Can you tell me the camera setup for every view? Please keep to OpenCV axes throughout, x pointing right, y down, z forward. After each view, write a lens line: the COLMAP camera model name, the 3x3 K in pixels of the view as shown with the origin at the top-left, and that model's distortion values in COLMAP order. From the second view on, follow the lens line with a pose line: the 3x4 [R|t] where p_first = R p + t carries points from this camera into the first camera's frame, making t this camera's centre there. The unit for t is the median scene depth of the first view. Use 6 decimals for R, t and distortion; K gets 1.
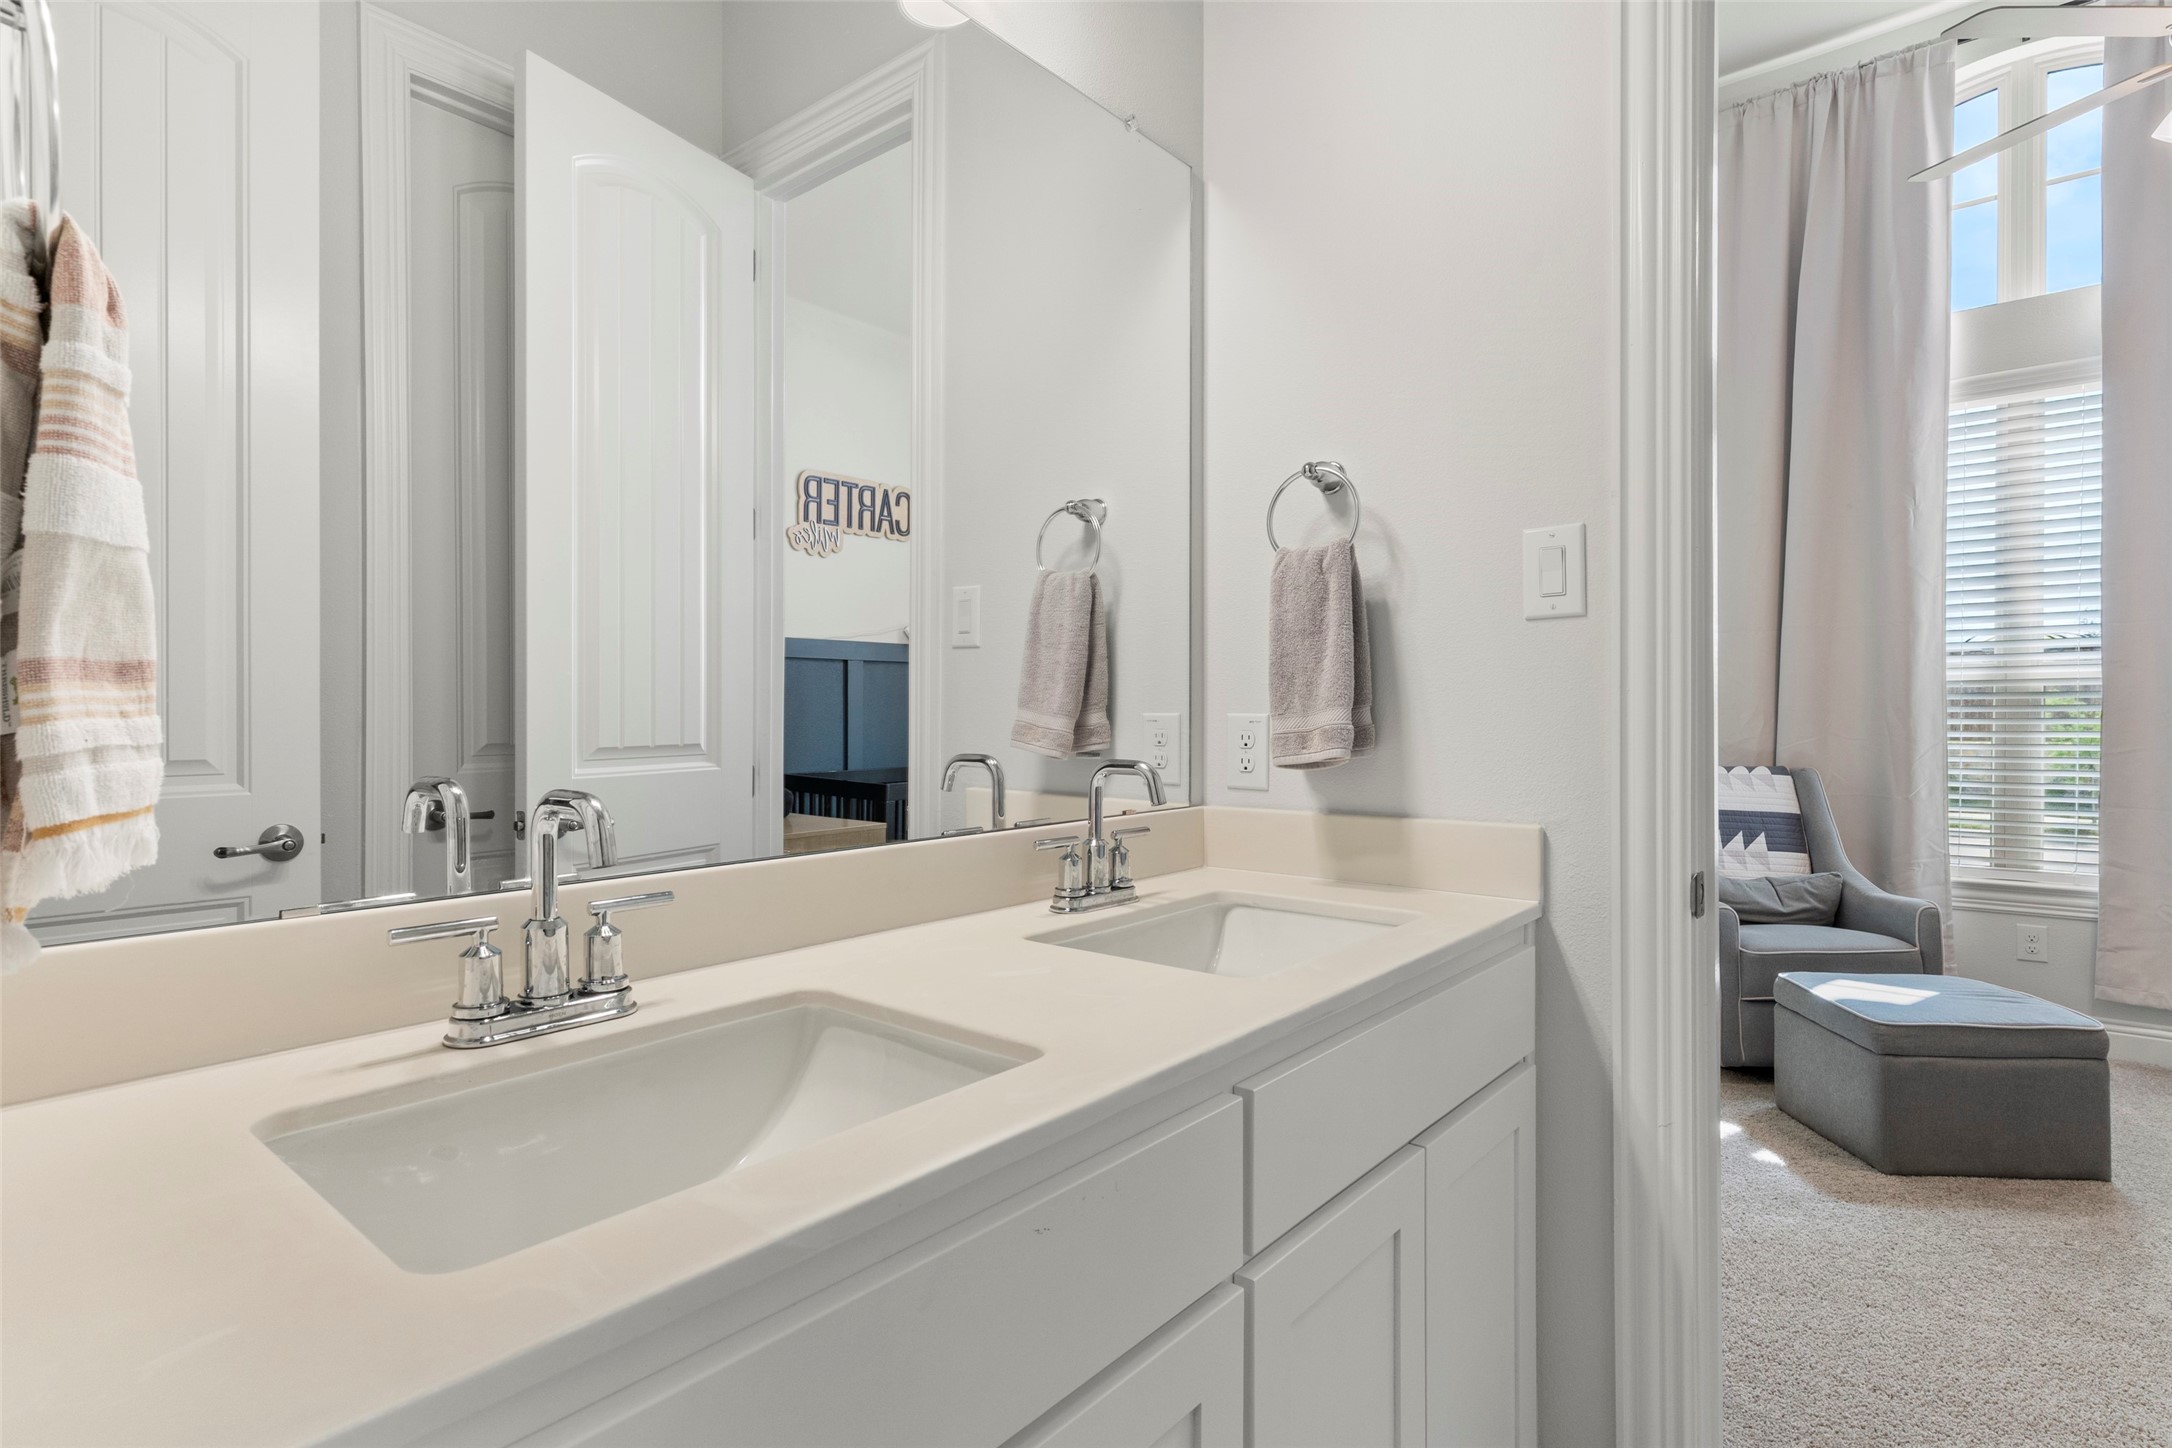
lens RADIAL K [[1066.7, 0, 1099.8], [0, 1066.7, 725.5], [0, 0, 1]] dist [-0.006925, 0.002151]
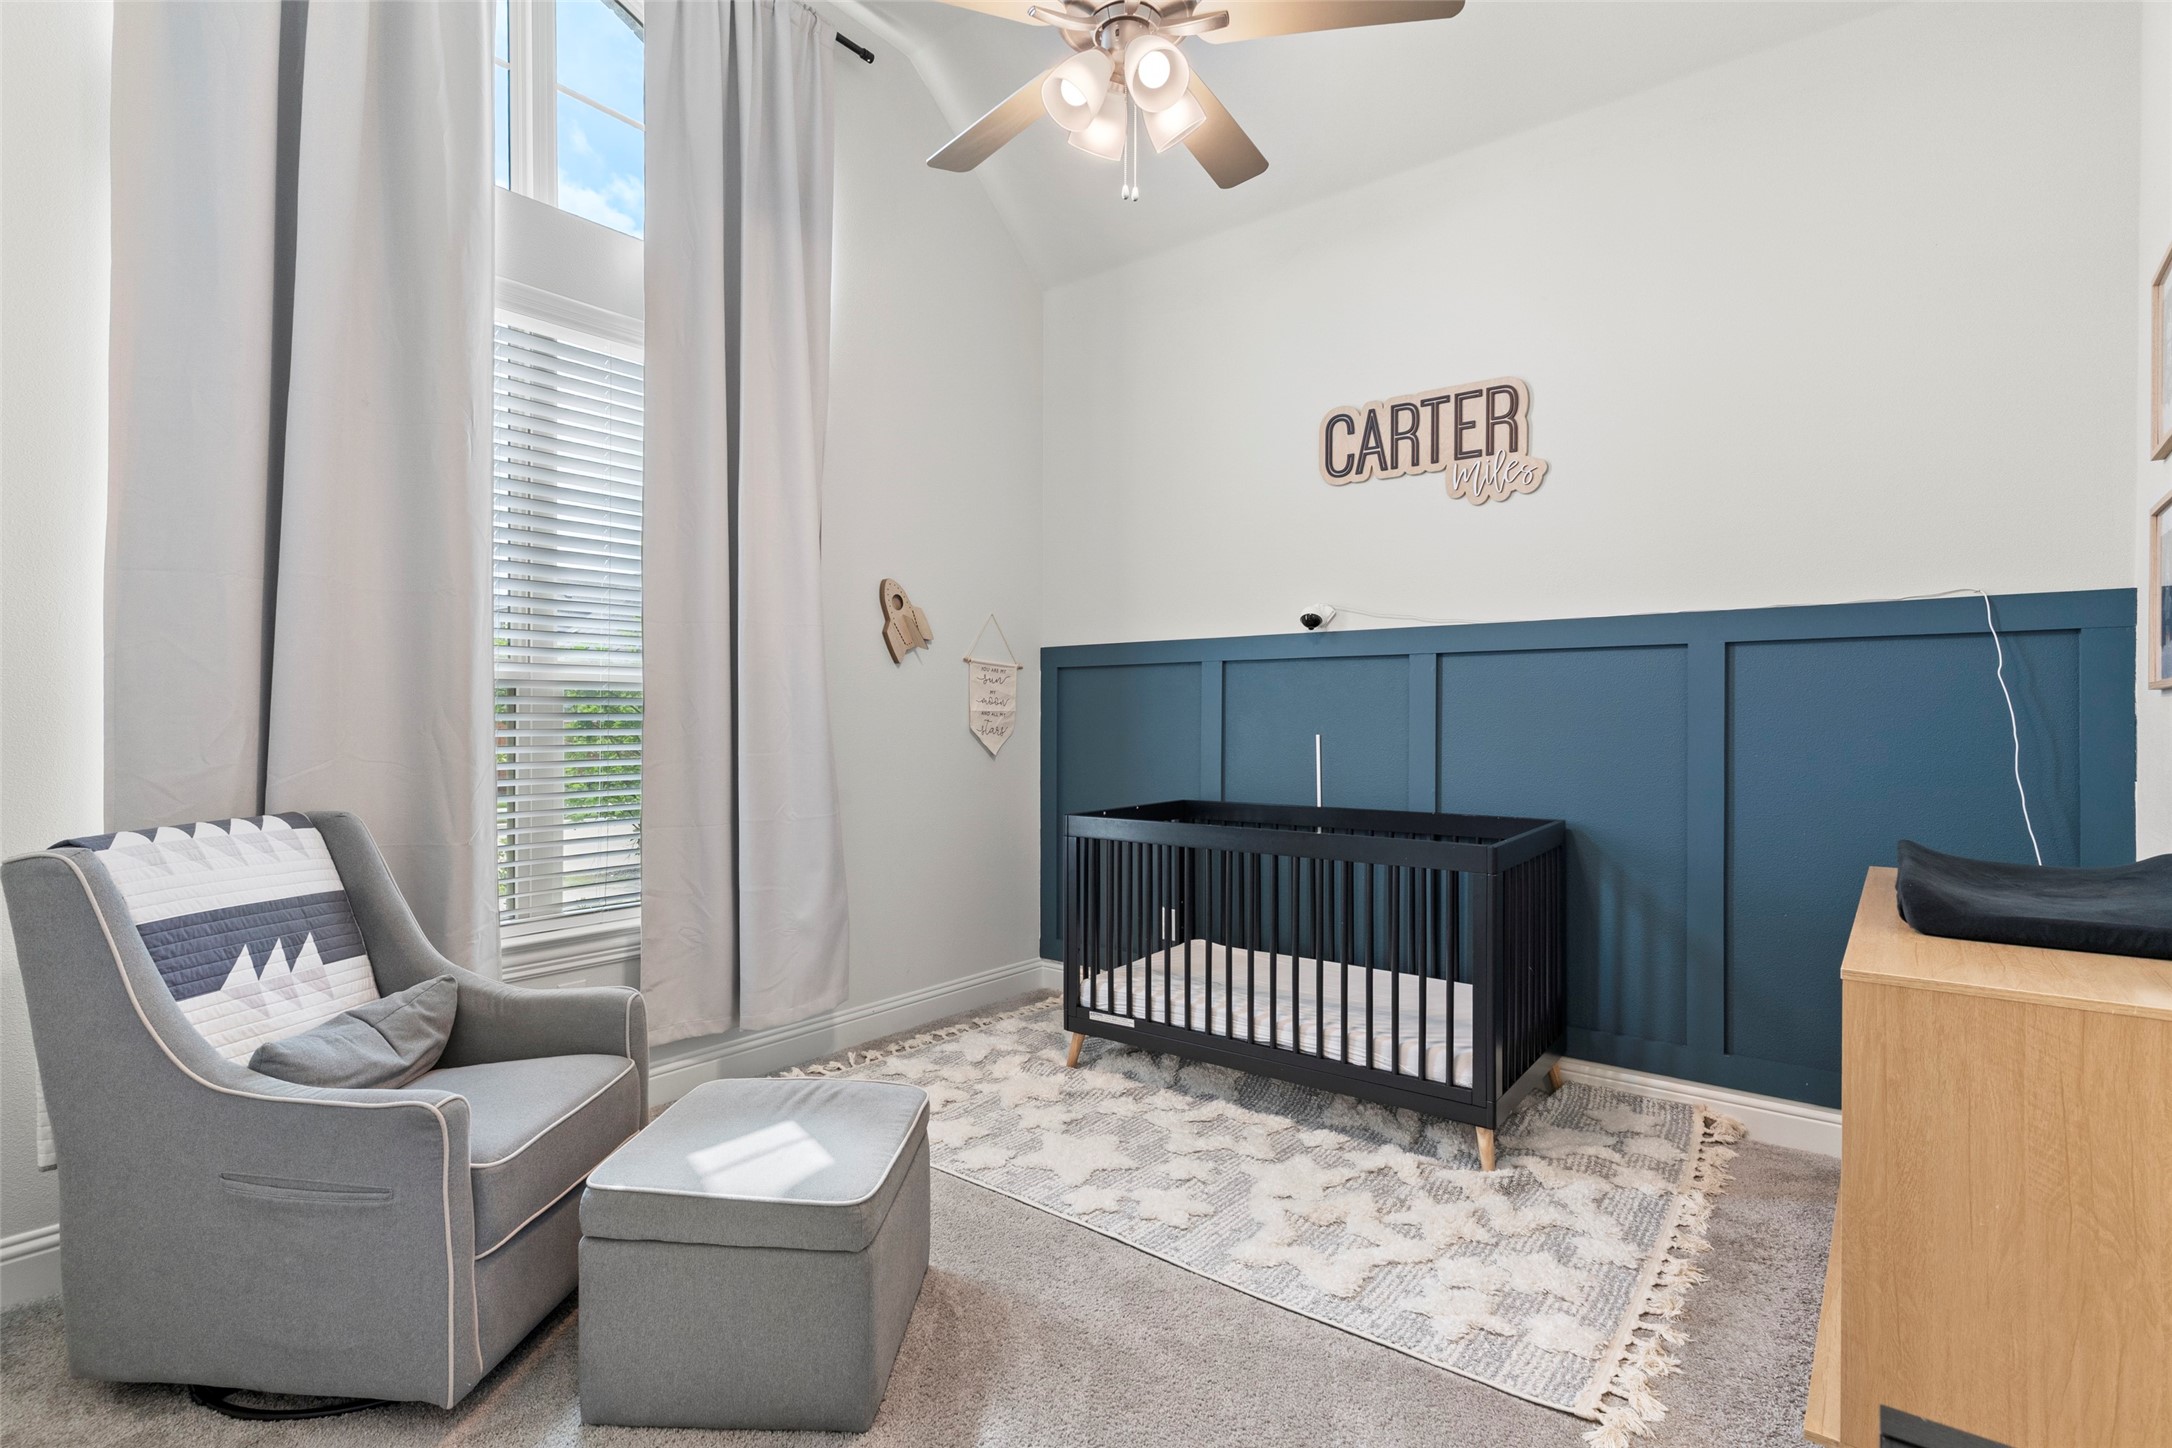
lens RADIAL K [[1035.9, 0, 1084.6], [0, 1035.9, 721.4], [0, 0, 1]] dist [-0.003051, -0.000556]
pose [[-0.020688, 0.004185, 0.999777, 0.069241], [0.006466, 0.999971, -0.004052, -0.006688], [-0.999765, 0.006381, -0.020714, 0.607351]]
